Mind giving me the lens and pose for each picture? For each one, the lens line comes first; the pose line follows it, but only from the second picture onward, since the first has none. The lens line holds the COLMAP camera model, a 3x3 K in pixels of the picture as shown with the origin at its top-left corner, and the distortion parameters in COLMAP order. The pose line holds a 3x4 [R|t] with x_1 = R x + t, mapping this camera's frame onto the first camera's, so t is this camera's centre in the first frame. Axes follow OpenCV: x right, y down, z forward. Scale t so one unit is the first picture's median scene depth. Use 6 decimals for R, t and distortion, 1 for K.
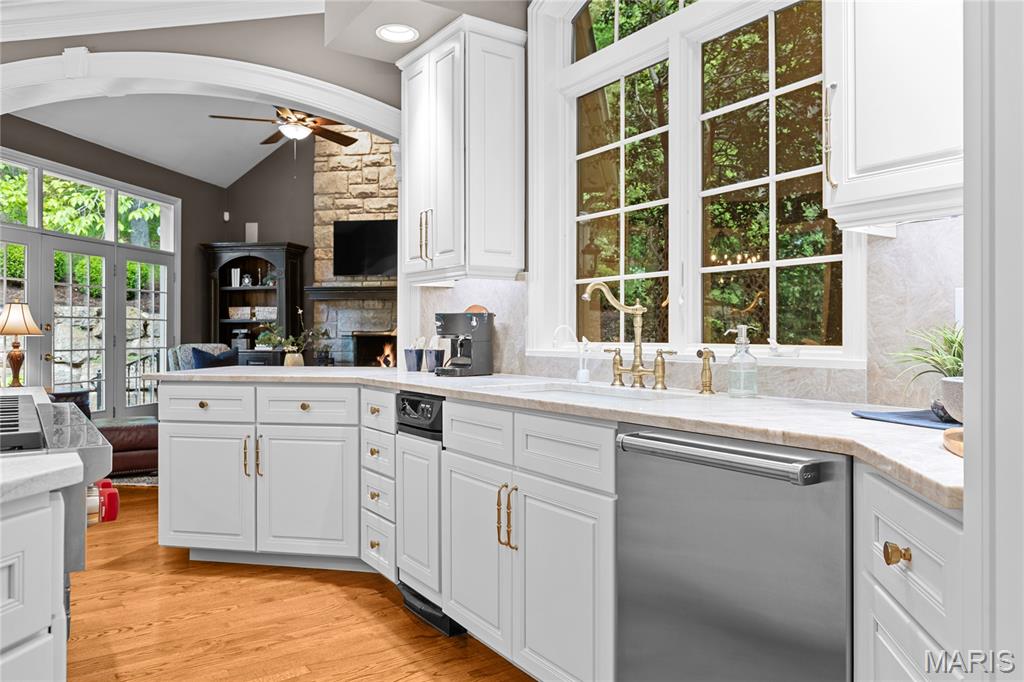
lens RADIAL K [[700.4, 0, 520.5], [0, 700.4, 331.9], [0, 0, 1]] dist [0.003439, -0.006098]
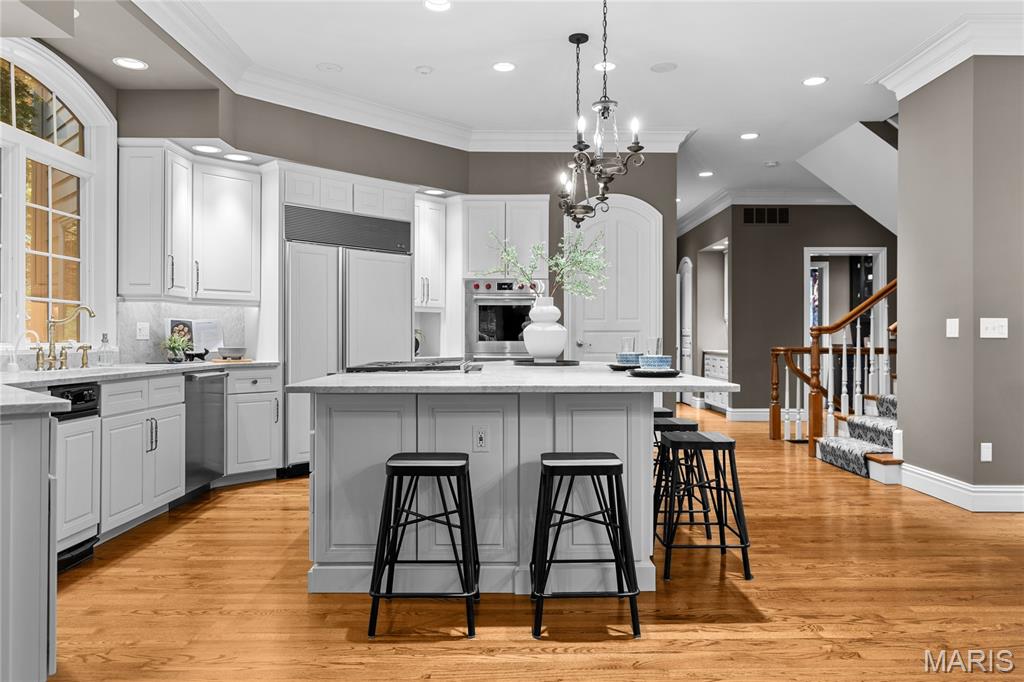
lens RADIAL K [[700.4, 0, 519.2], [0, 700.4, 337.4], [0, 0, 1]] dist [0.003439, -0.006098]
pose [[-0.829850, 0.000328, 0.557986, -0.452440], [-0.004070, 0.999970, -0.006640, 0.002718], [-0.557972, -0.007782, -0.829824, 0.483276]]
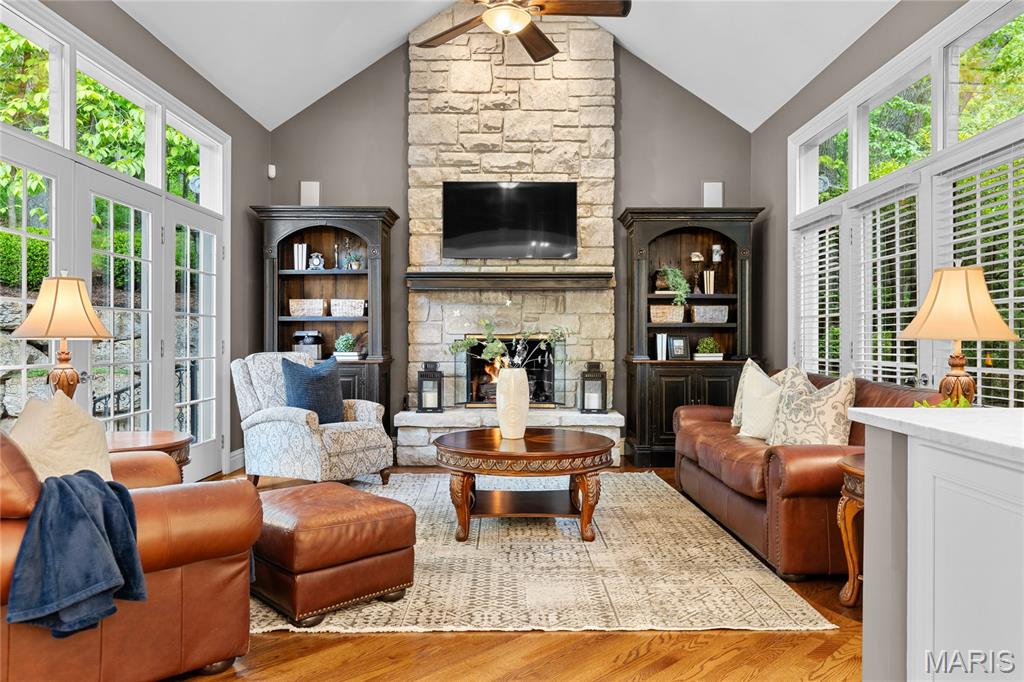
lens RADIAL K [[700.4, 0, 519.0], [0, 700.4, 338.1], [0, 0, 1]] dist [0.003439, -0.006098]
pose [[0.983451, 0.001763, 0.181168, -0.318510], [-0.002256, 0.999994, 0.002513, 0.001365], [-0.181162, -0.002880, 0.983449, 0.272945]]
